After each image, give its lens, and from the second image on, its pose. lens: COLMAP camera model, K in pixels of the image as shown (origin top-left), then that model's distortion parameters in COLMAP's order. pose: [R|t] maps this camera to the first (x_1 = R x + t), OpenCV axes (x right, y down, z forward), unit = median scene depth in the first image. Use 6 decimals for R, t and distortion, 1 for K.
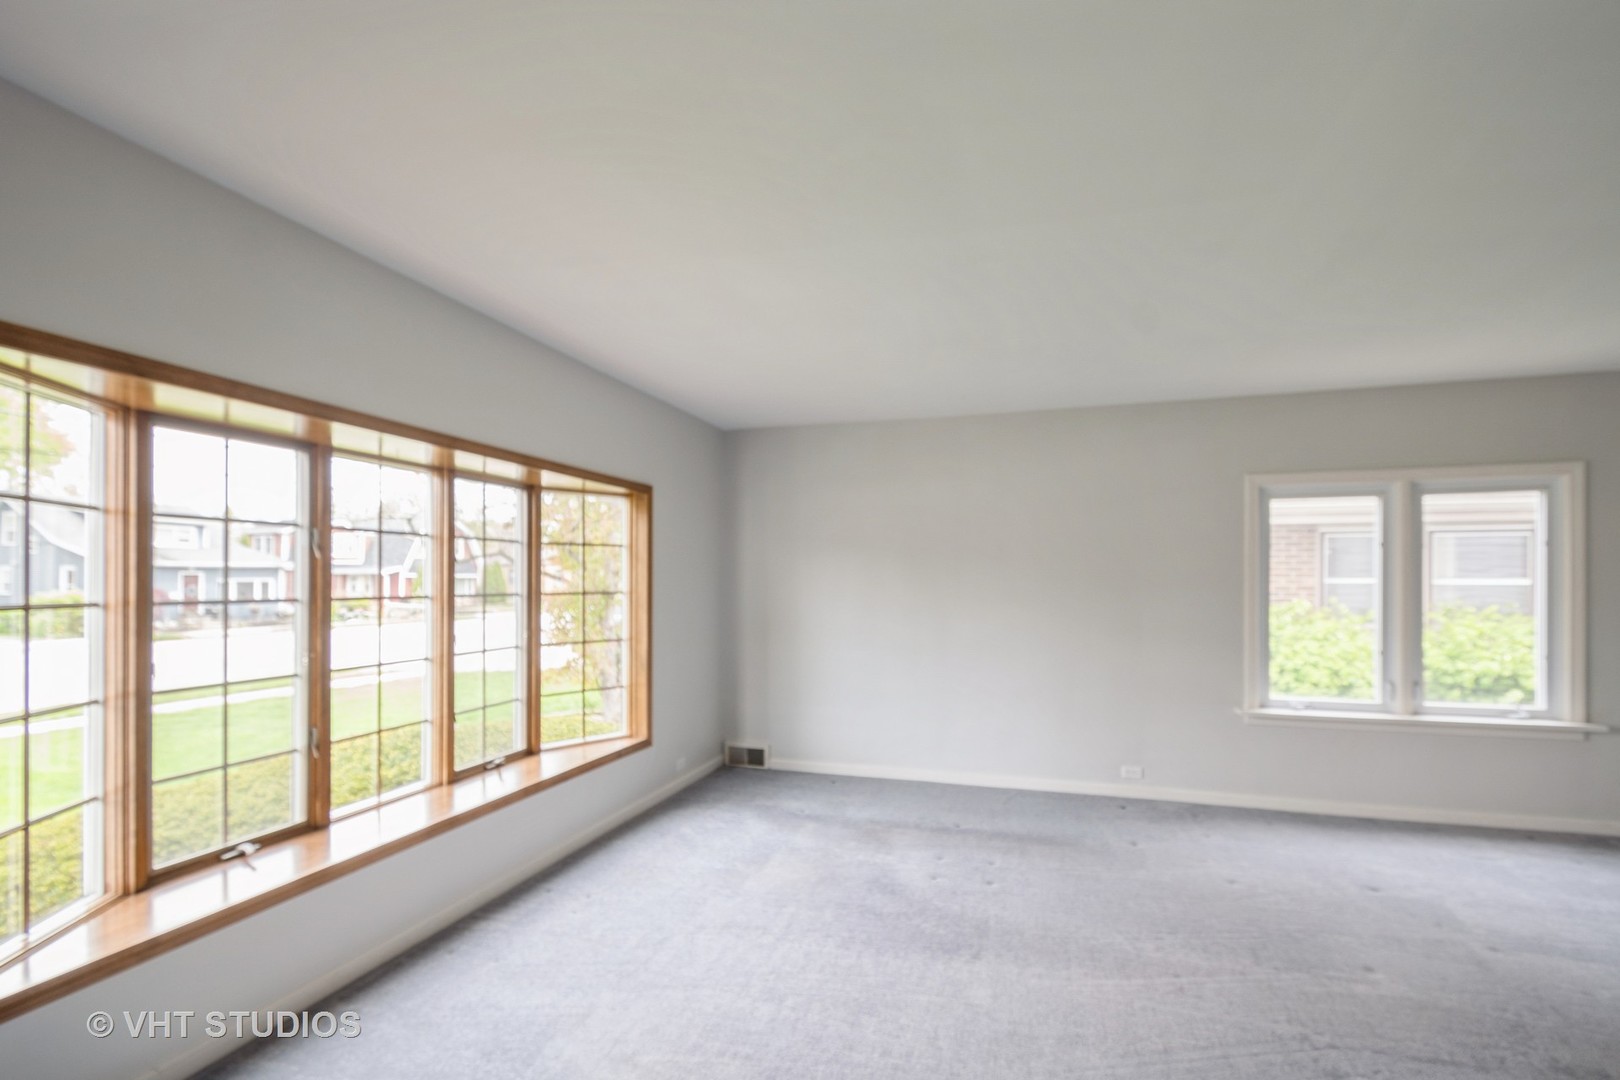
lens RADIAL K [[733.9, 0, 804.1], [0, 733.9, 586.5], [0, 0, 1]] dist [-0.004005, -0.000968]
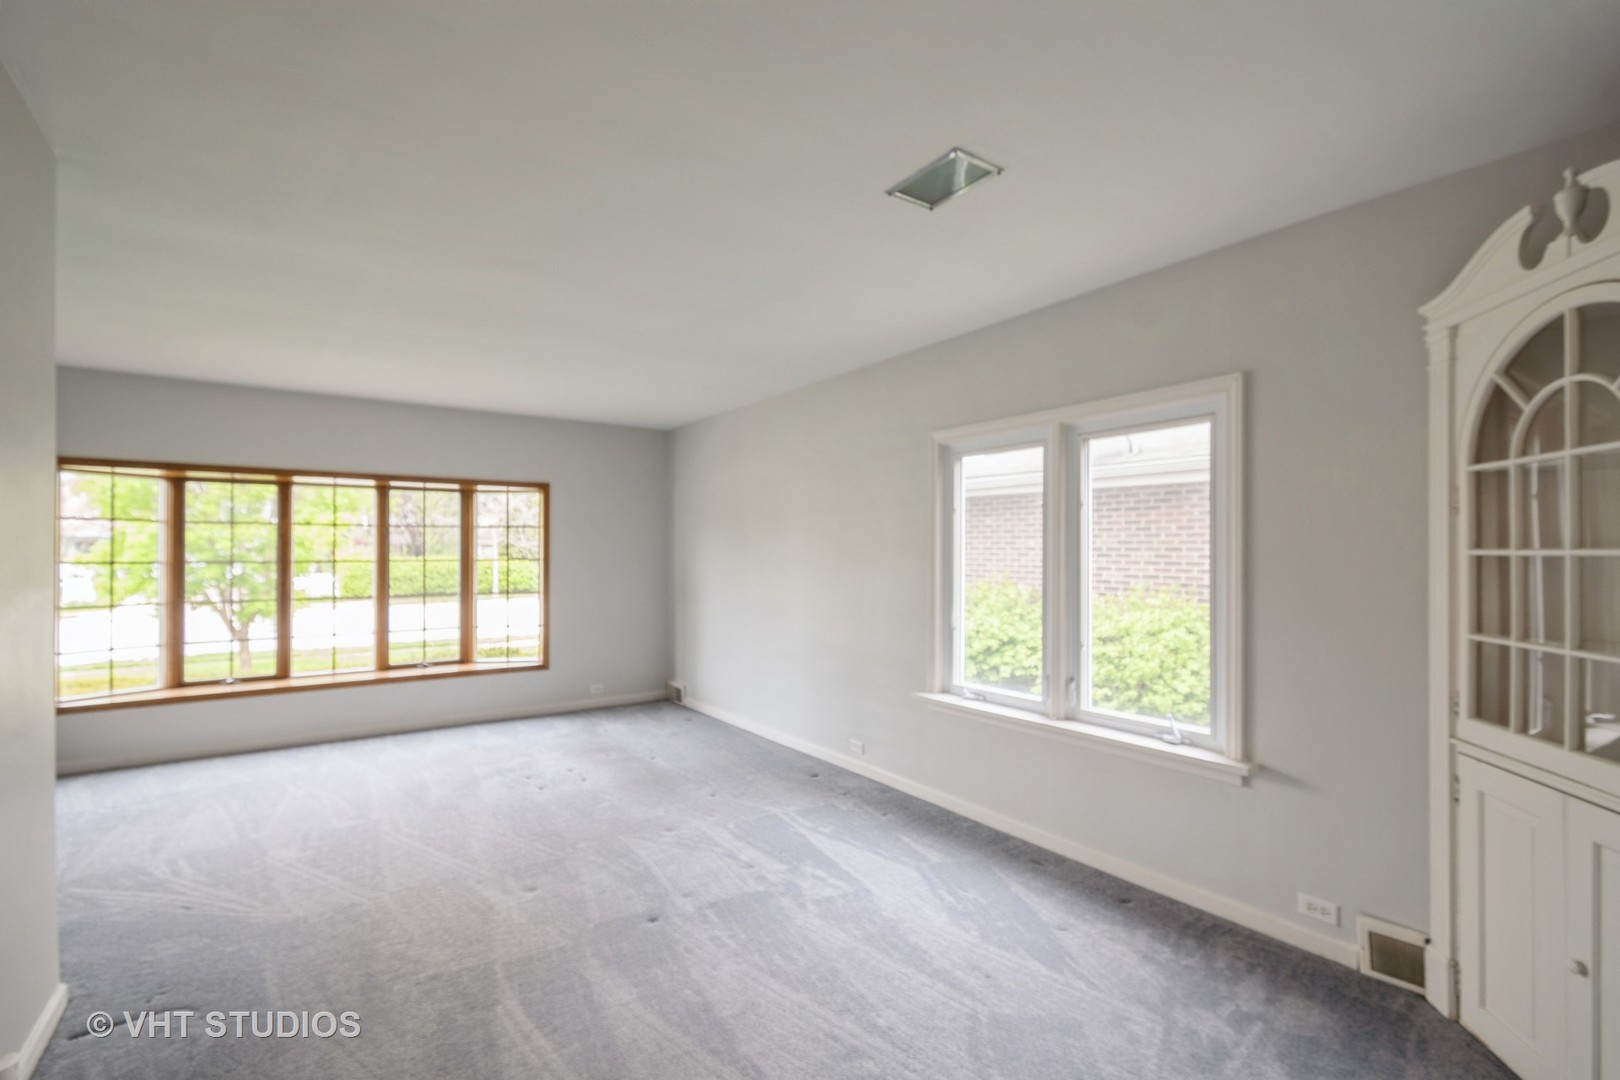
lens RADIAL K [[733.9, 0, 816.6], [0, 733.9, 547.8], [0, 0, 1]] dist [-0.004005, -0.000968]
pose [[0.793129, -0.004729, -0.609035, 1.083184], [-0.003069, 0.999926, -0.011761, 0.000841], [0.609046, 0.011197, 0.793056, 0.206255]]
